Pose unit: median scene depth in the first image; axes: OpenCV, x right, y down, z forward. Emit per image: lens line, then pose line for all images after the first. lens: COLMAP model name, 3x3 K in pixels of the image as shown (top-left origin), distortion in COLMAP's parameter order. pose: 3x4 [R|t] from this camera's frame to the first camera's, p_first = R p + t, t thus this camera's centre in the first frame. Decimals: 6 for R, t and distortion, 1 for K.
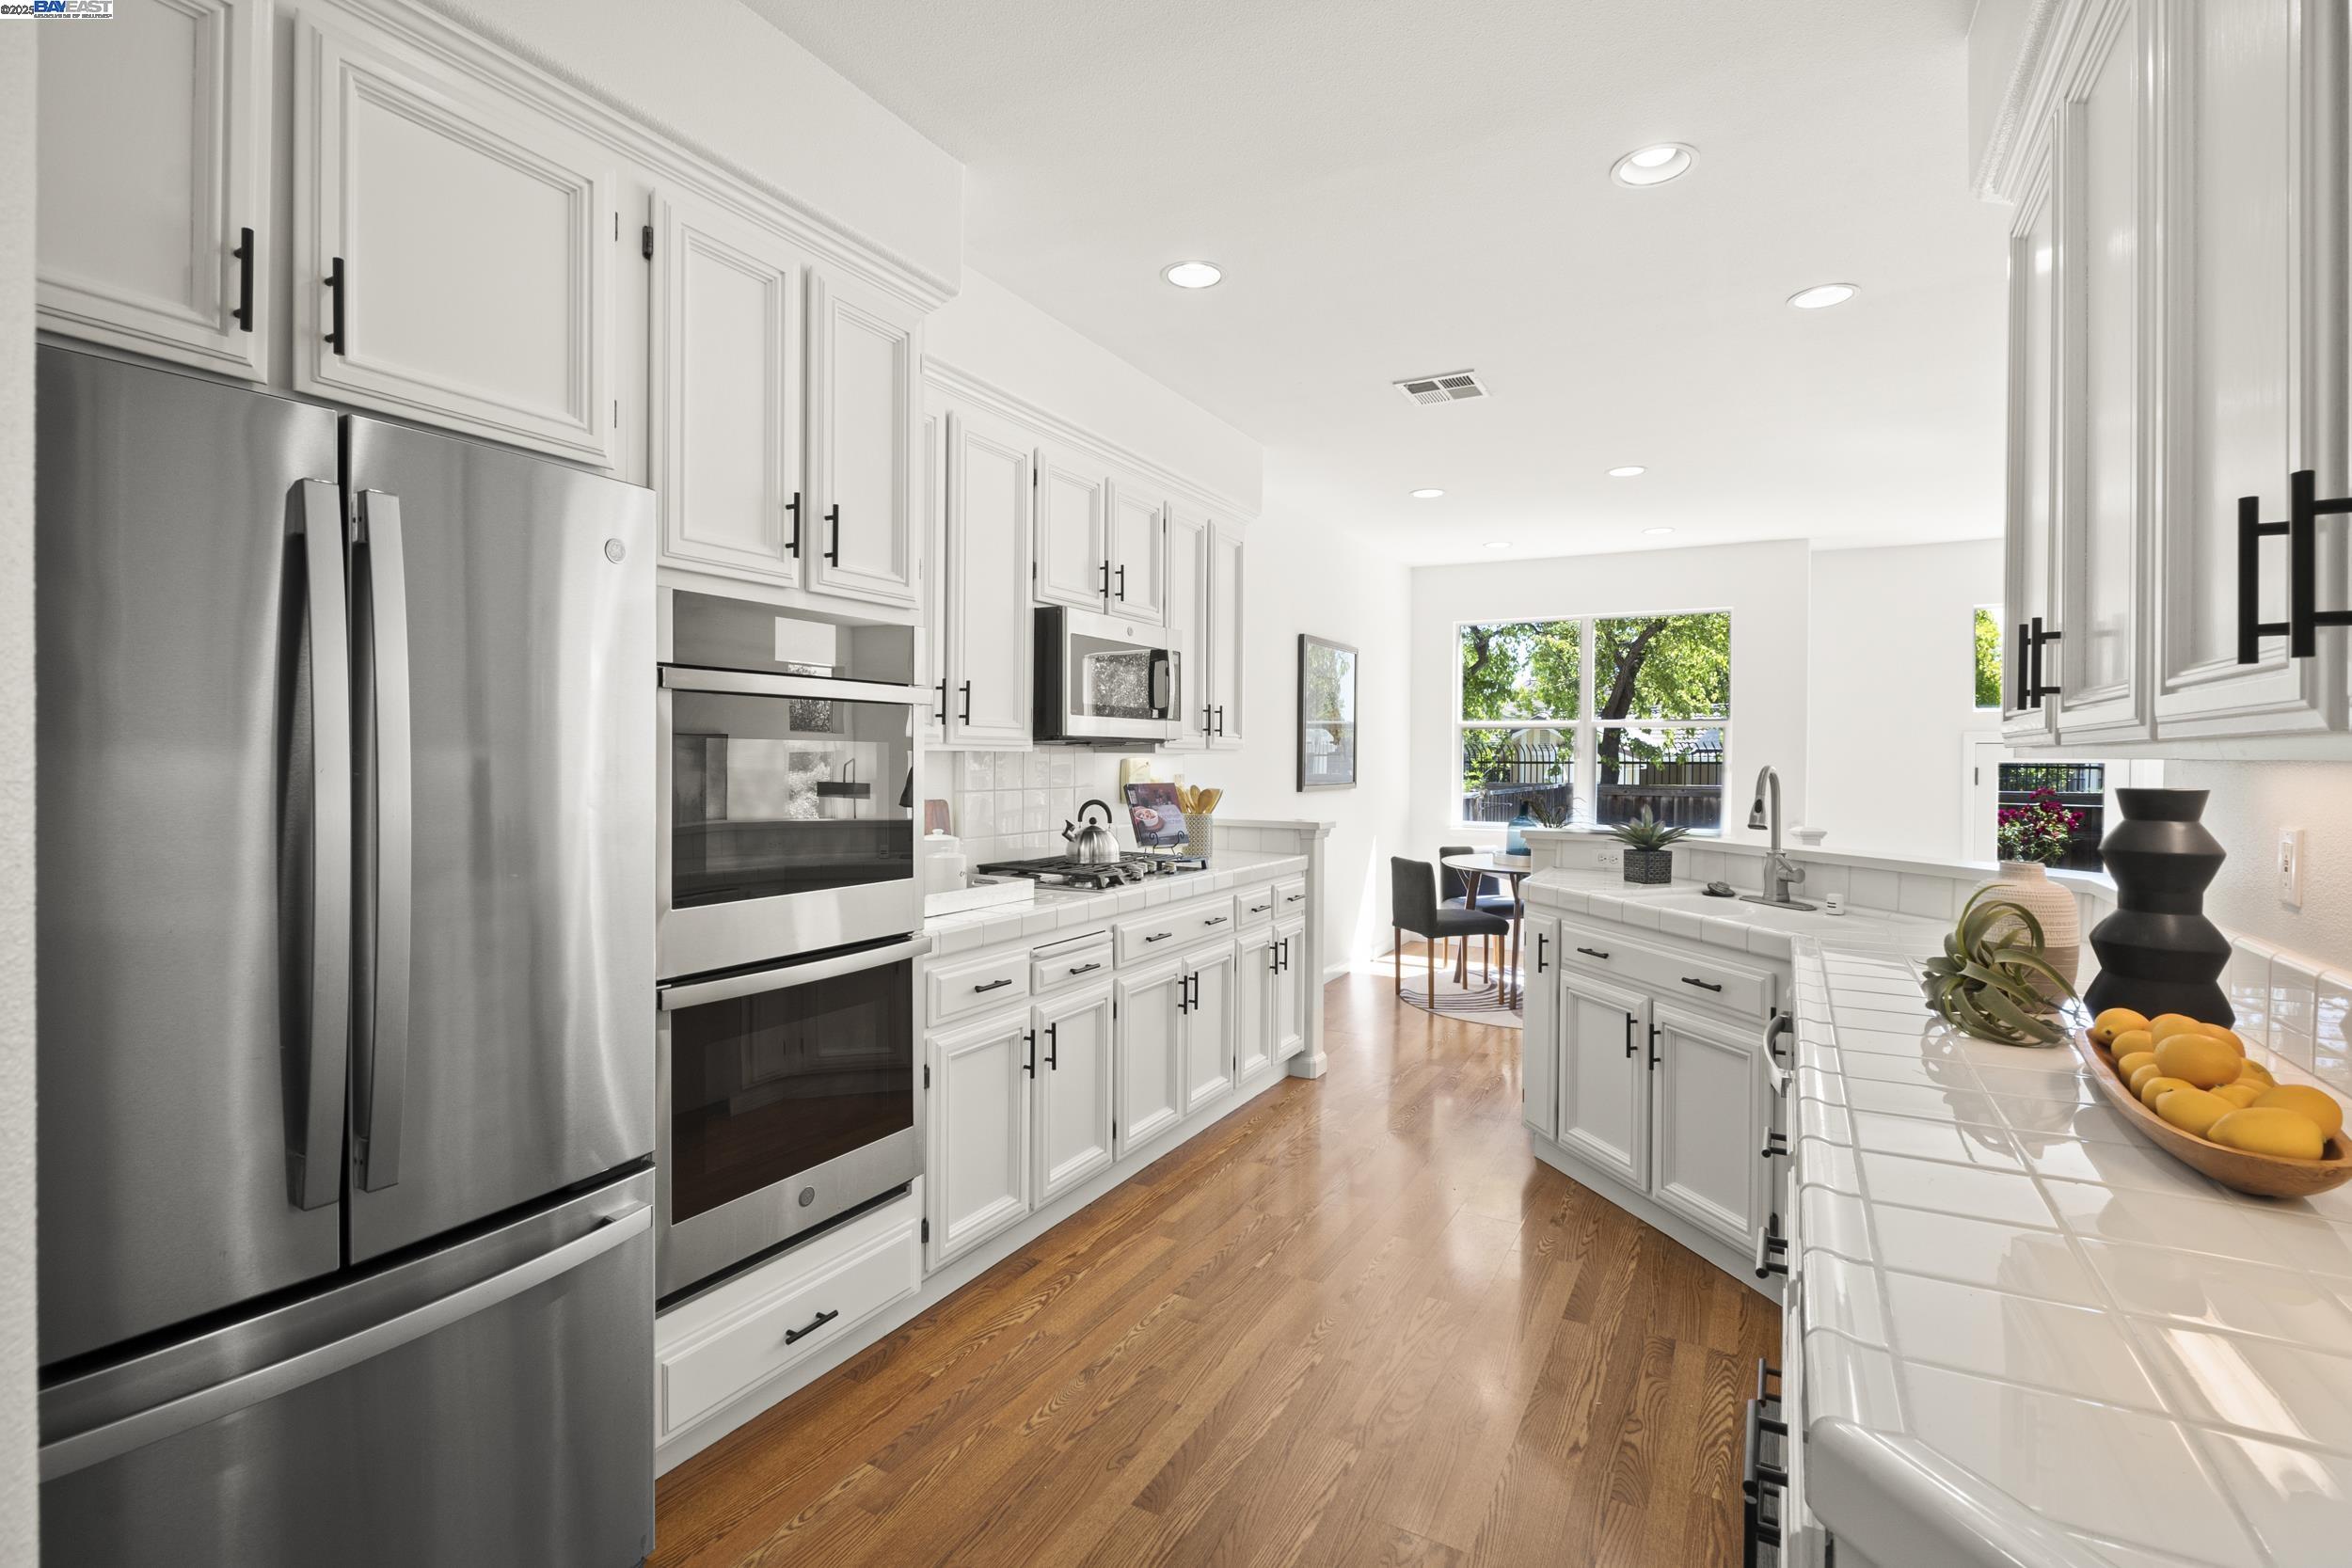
lens RADIAL K [[1080.0, 0, 1181.3], [0, 1080.0, 762.7], [0, 0, 1]] dist [-0.008684, -0.000059]
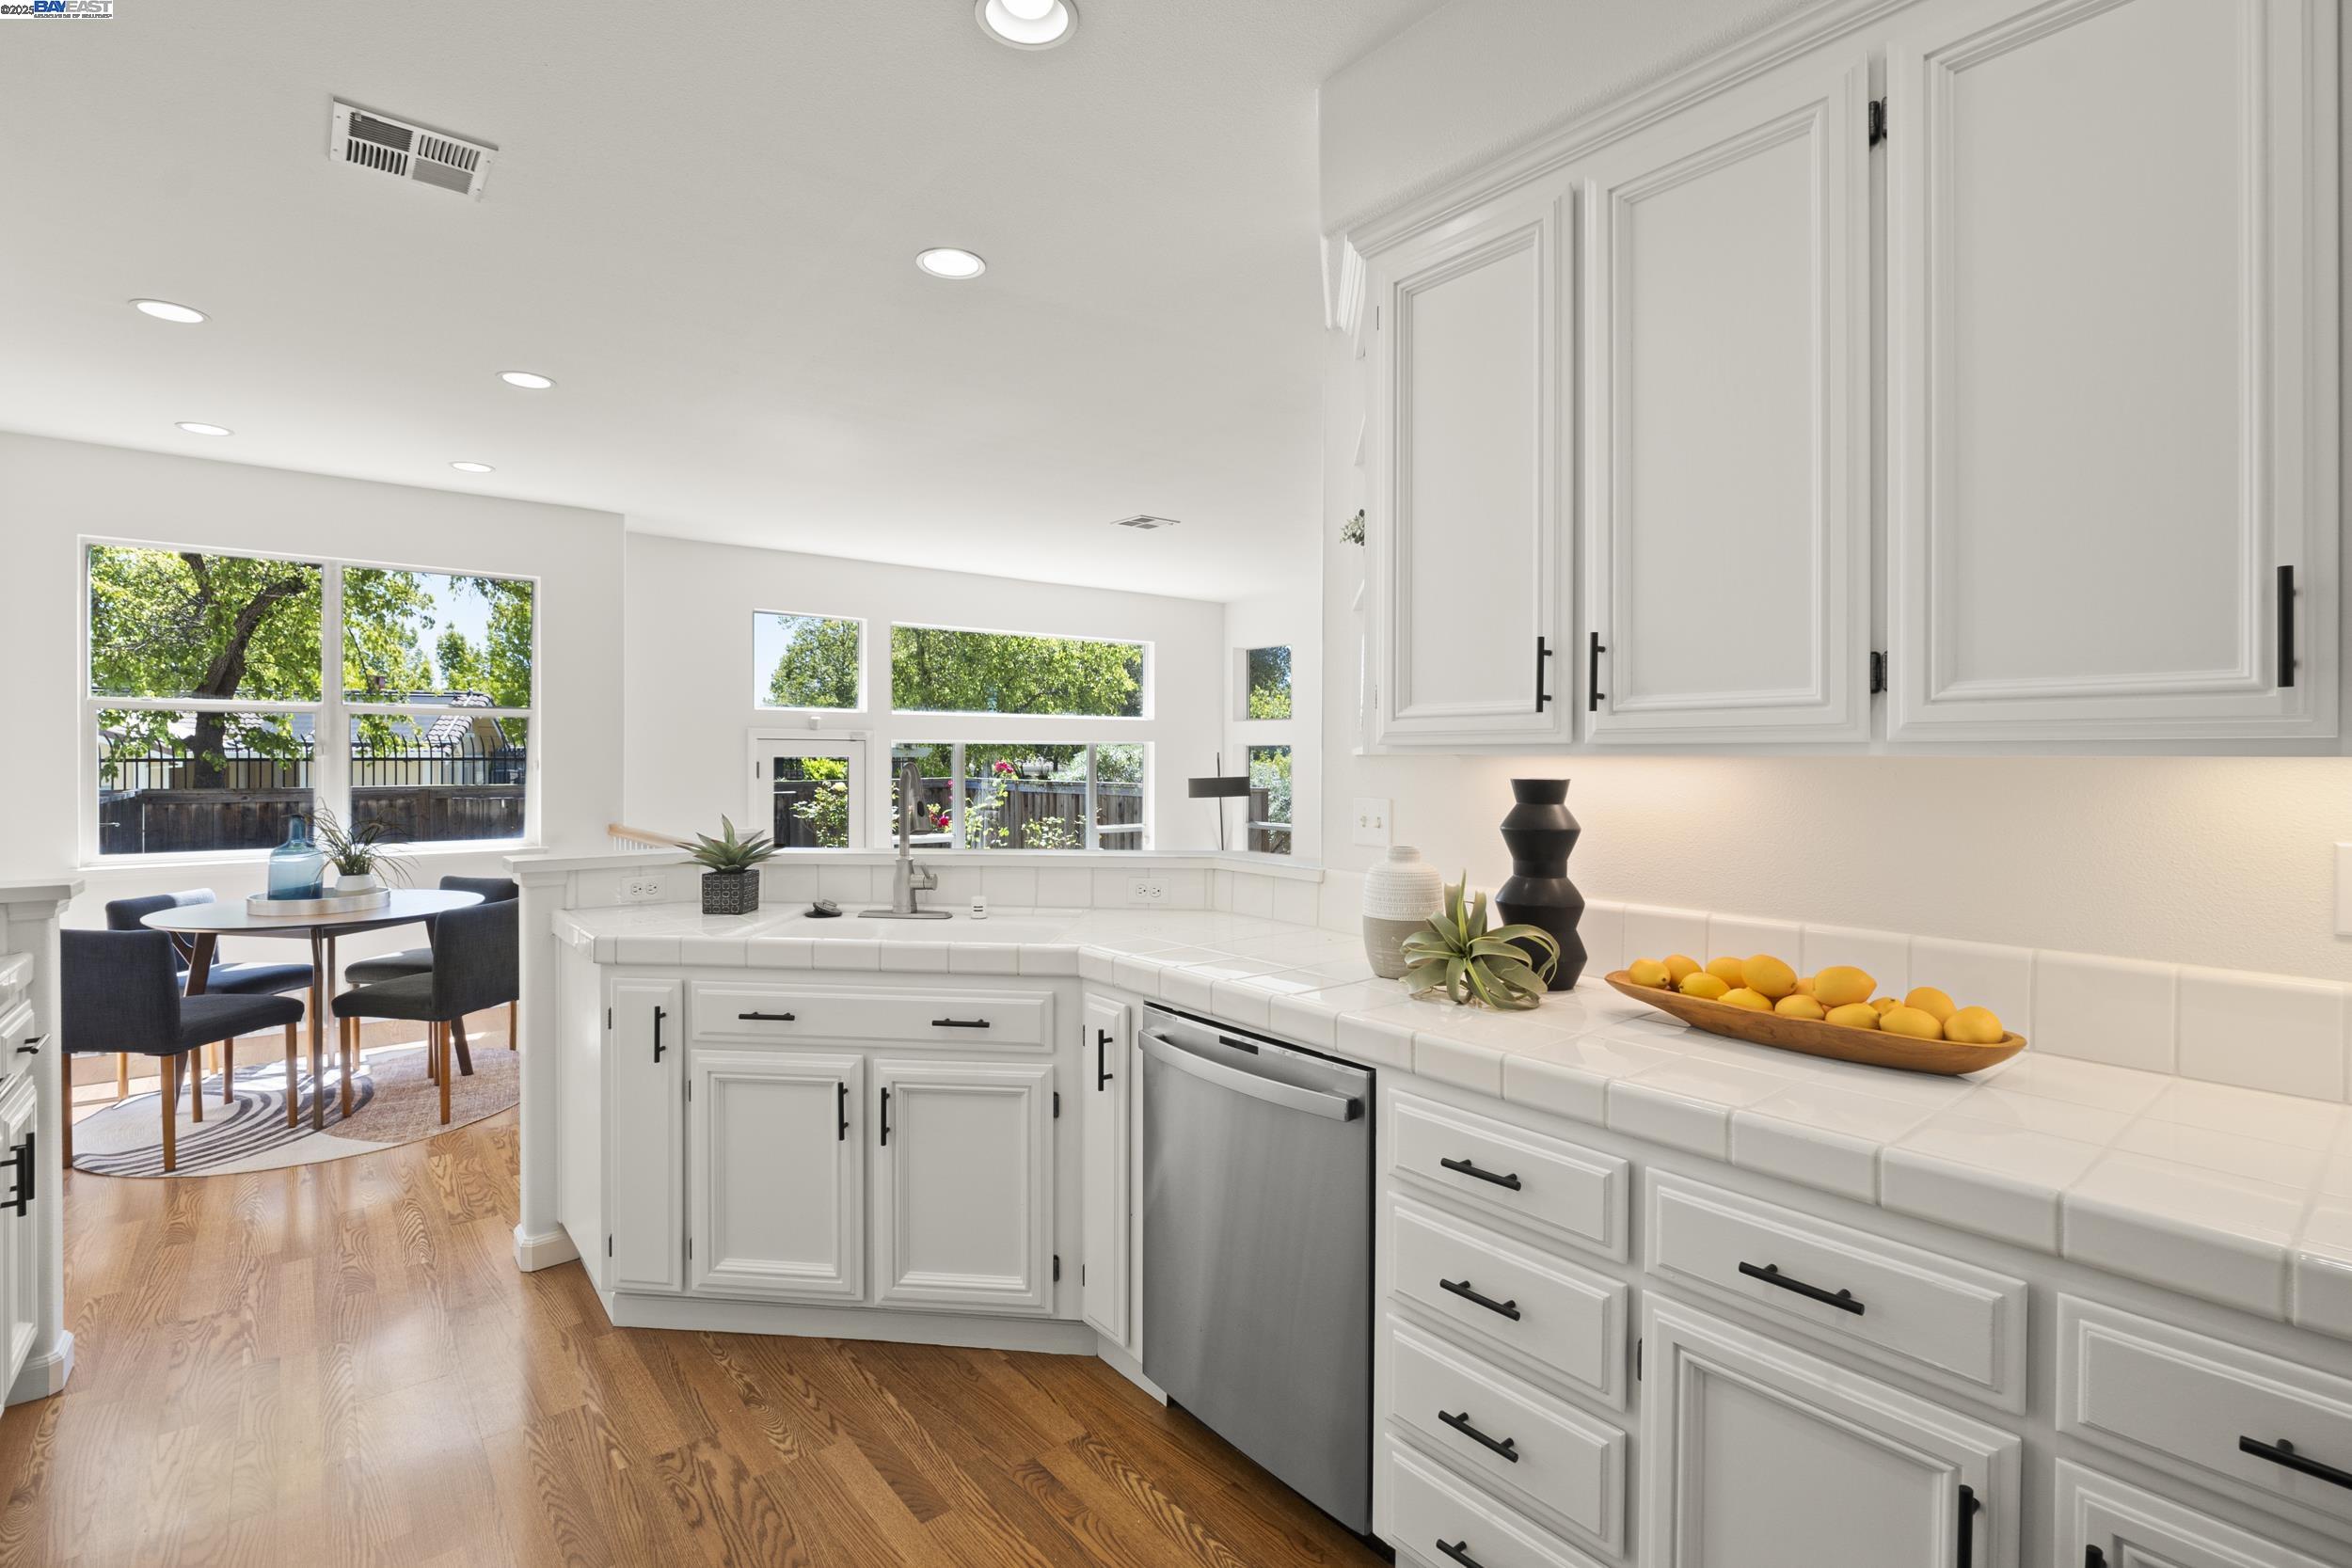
lens RADIAL K [[1080.0, 0, 1181.3], [0, 1080.0, 762.7], [0, 0, 1]] dist [-0.008684, -0.000059]
pose [[0.368075, -0.010878, 0.929733, -0.178762], [0.006336, 0.999938, 0.009191, -0.003857], [-0.929775, 0.002508, 0.368121, 0.398983]]
